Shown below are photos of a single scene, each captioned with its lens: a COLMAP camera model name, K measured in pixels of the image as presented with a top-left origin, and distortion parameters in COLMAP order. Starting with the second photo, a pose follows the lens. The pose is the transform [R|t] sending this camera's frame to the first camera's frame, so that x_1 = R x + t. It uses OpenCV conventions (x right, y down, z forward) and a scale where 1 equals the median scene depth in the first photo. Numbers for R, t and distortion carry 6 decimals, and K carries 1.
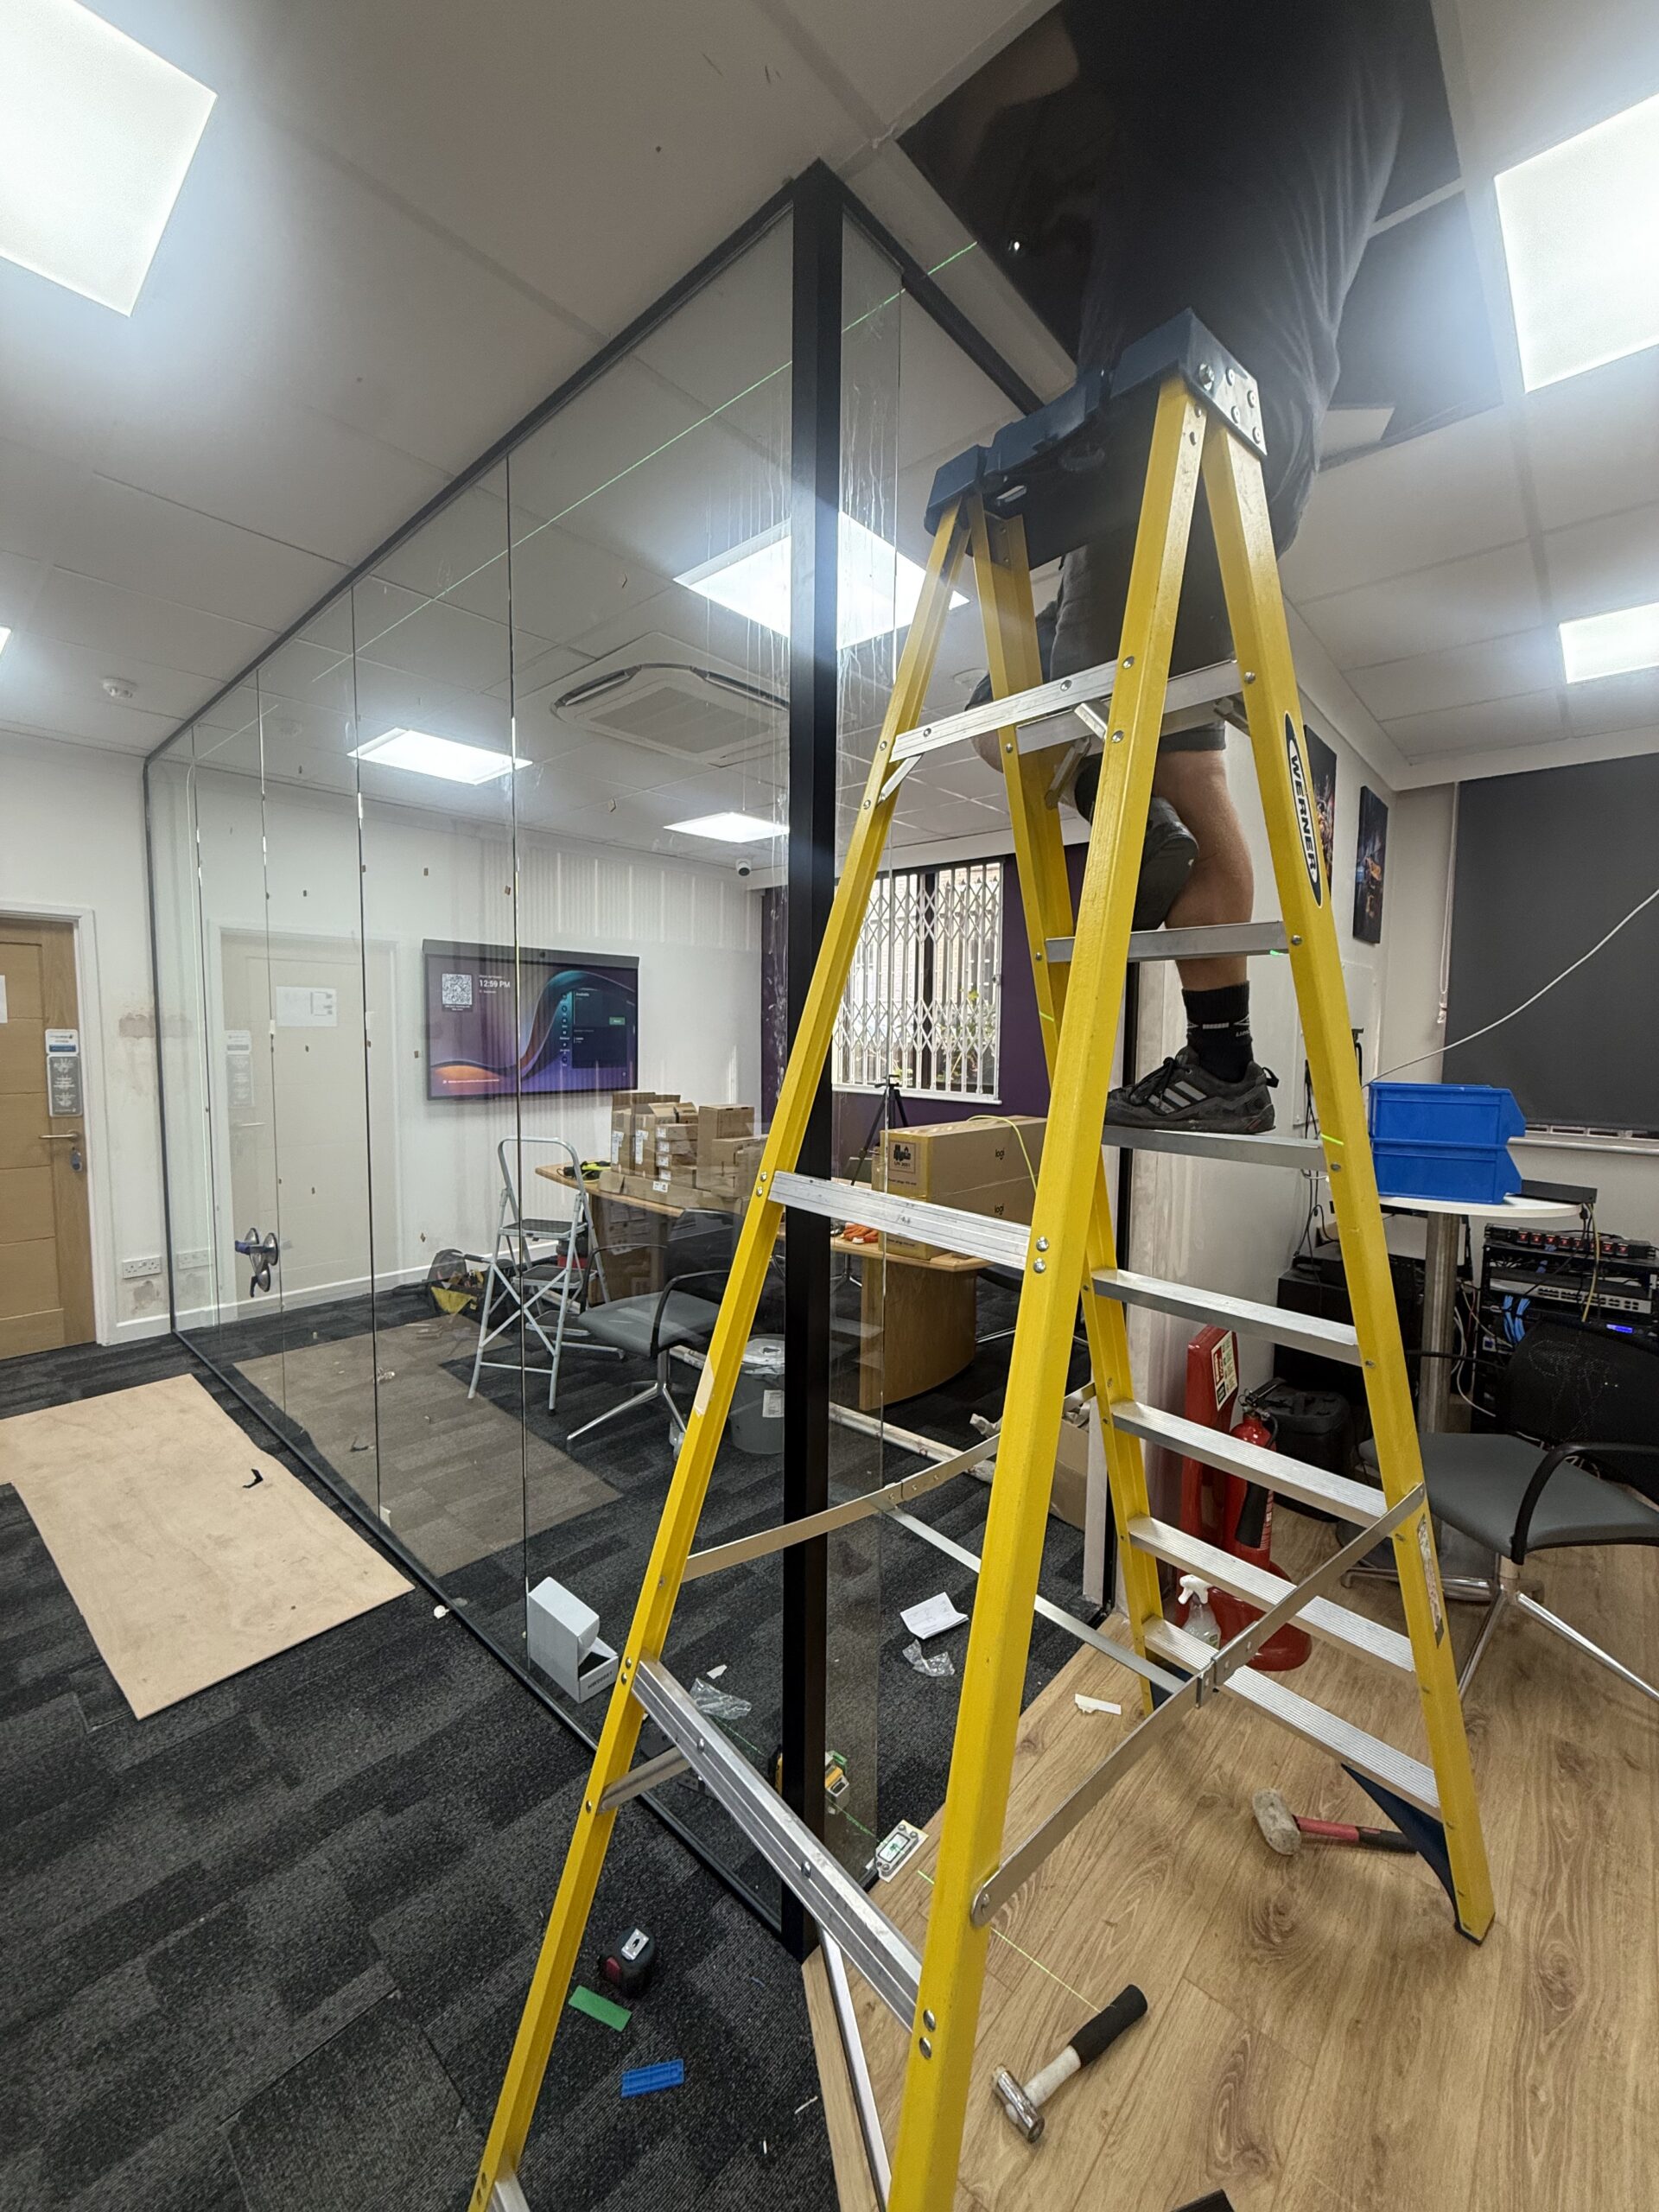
lens RADIAL K [[880.6, 0, 830.0], [0, 880.6, 1100.7], [0, 0, 1]] dist [-0.003938, 0.000314]
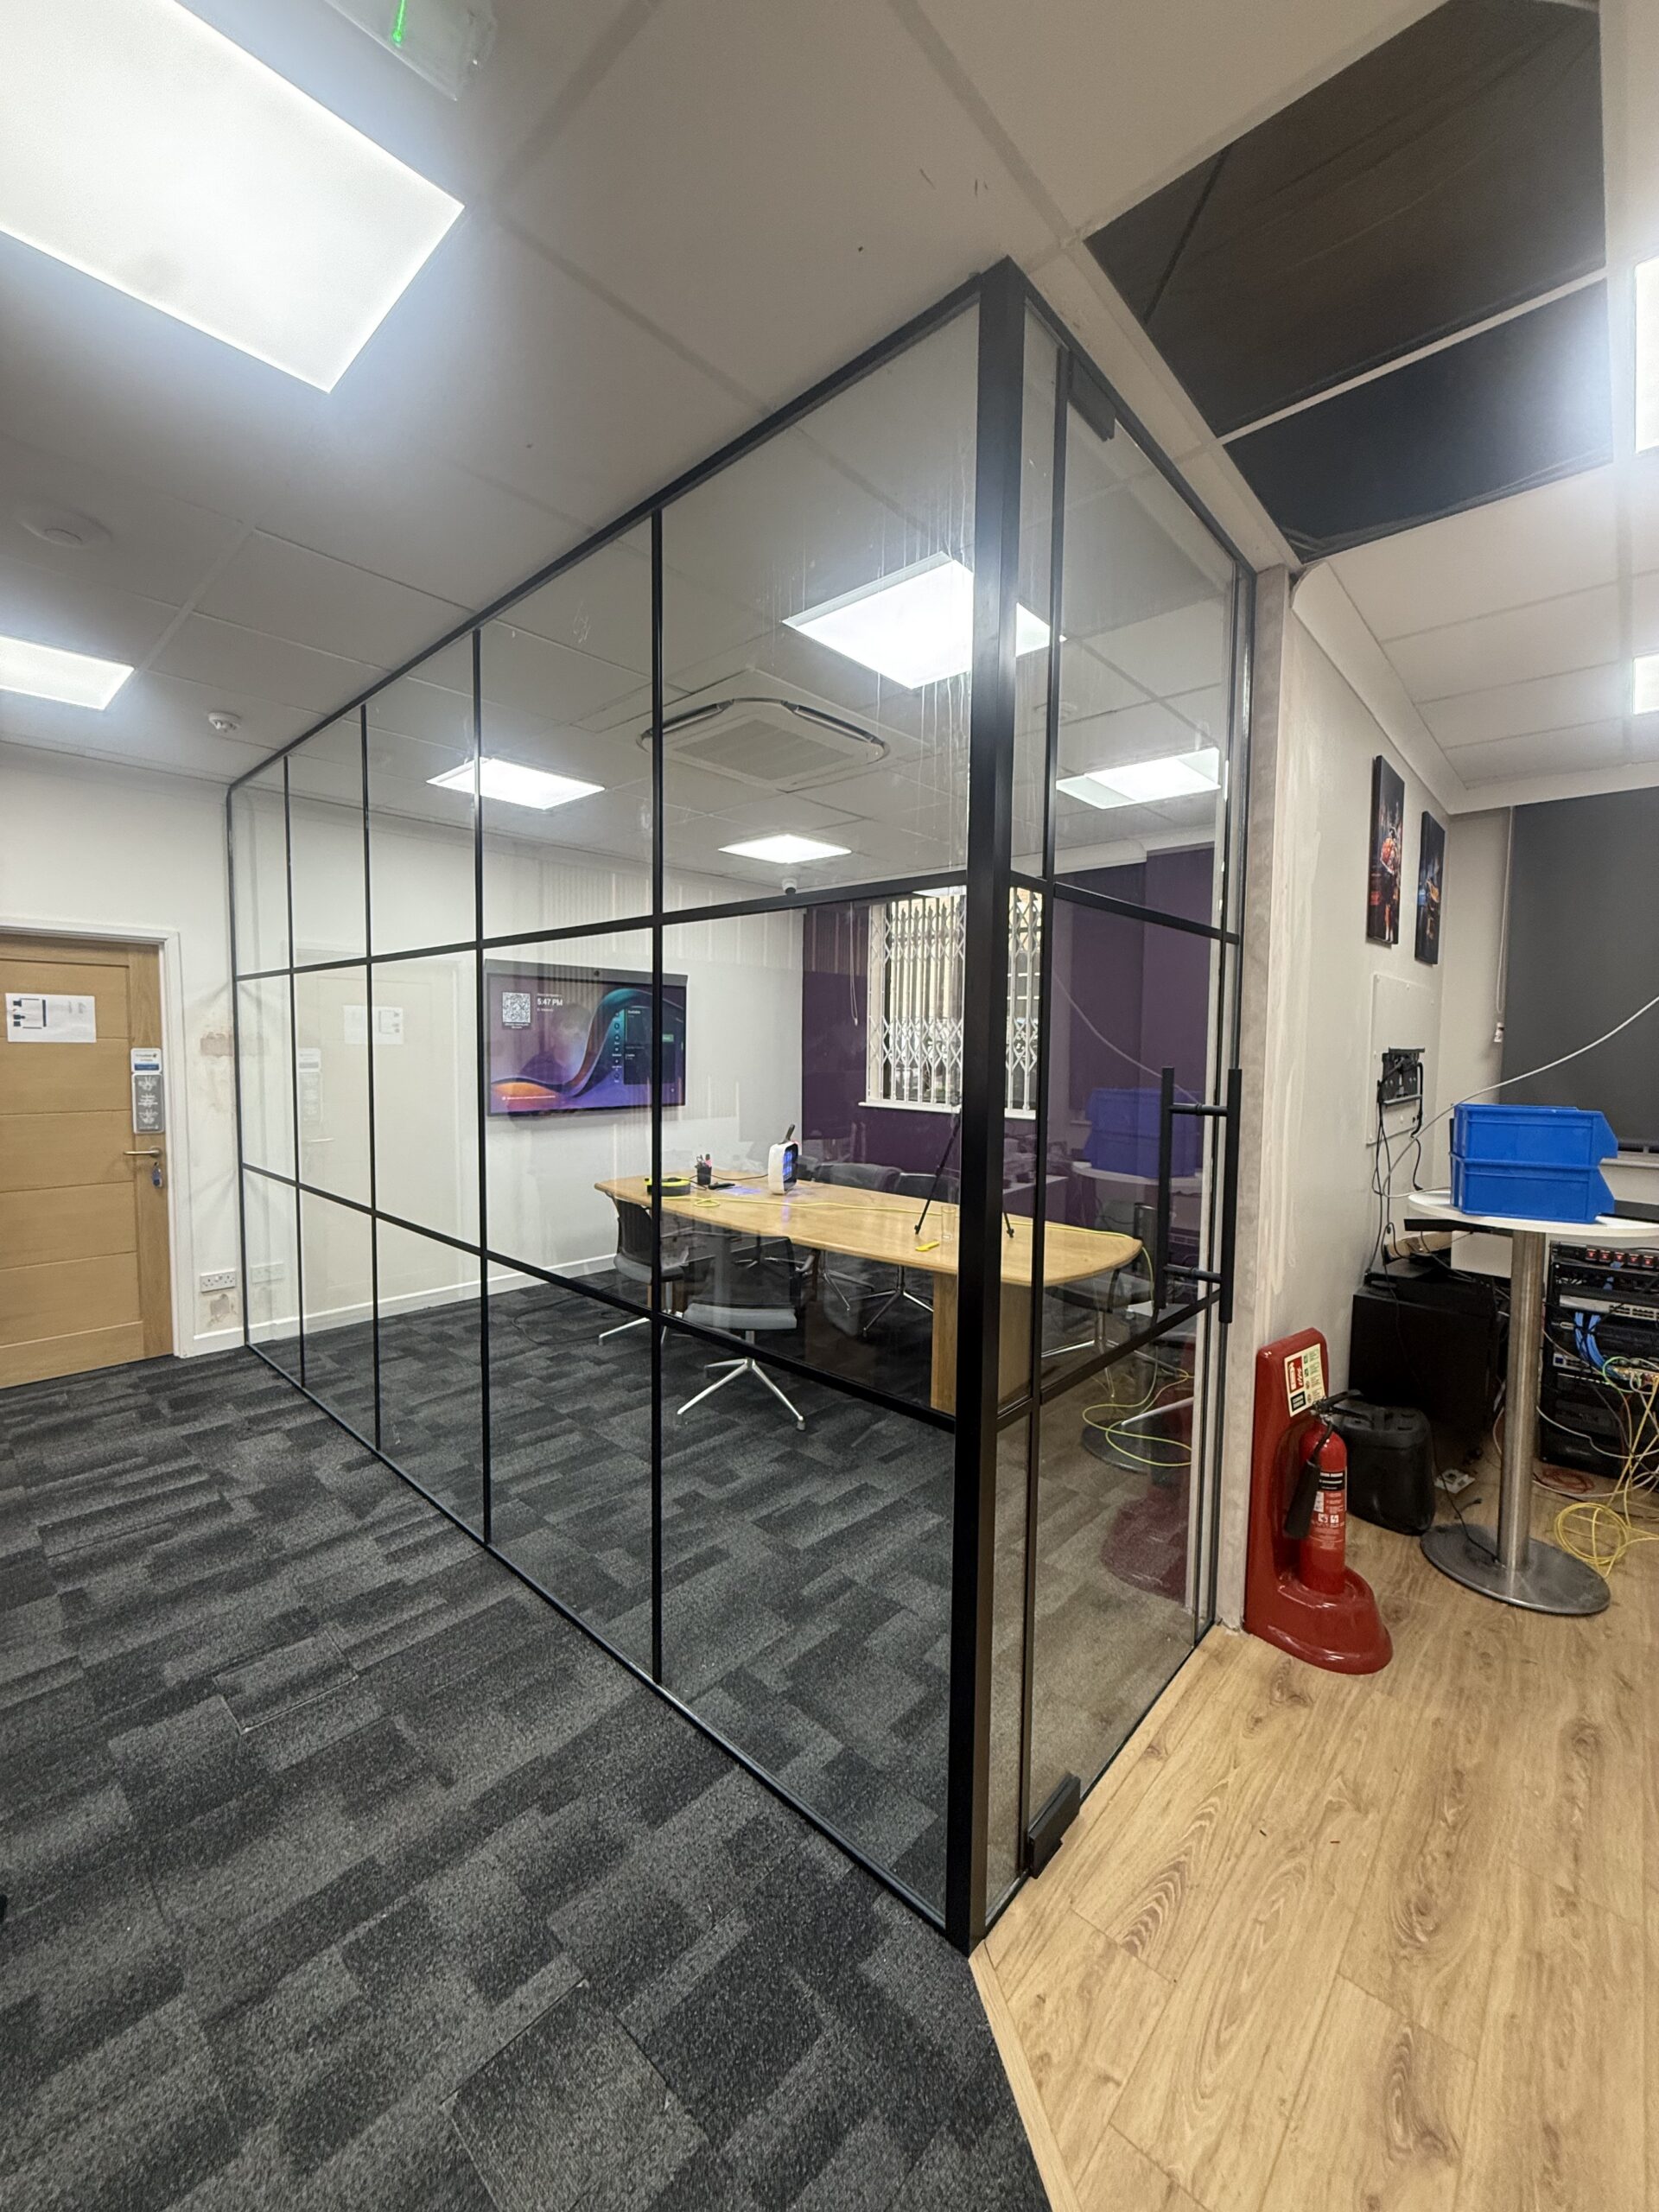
lens RADIAL K [[880.6, 0, 830.0], [0, 880.6, 1101.2], [0, 0, 1]] dist [-0.003938, 0.000314]
pose [[0.999970, 0.000821, -0.007729, -0.121296], [-0.000927, 0.999906, -0.013708, -0.010835], [0.007717, 0.013715, 0.999876, -0.035223]]
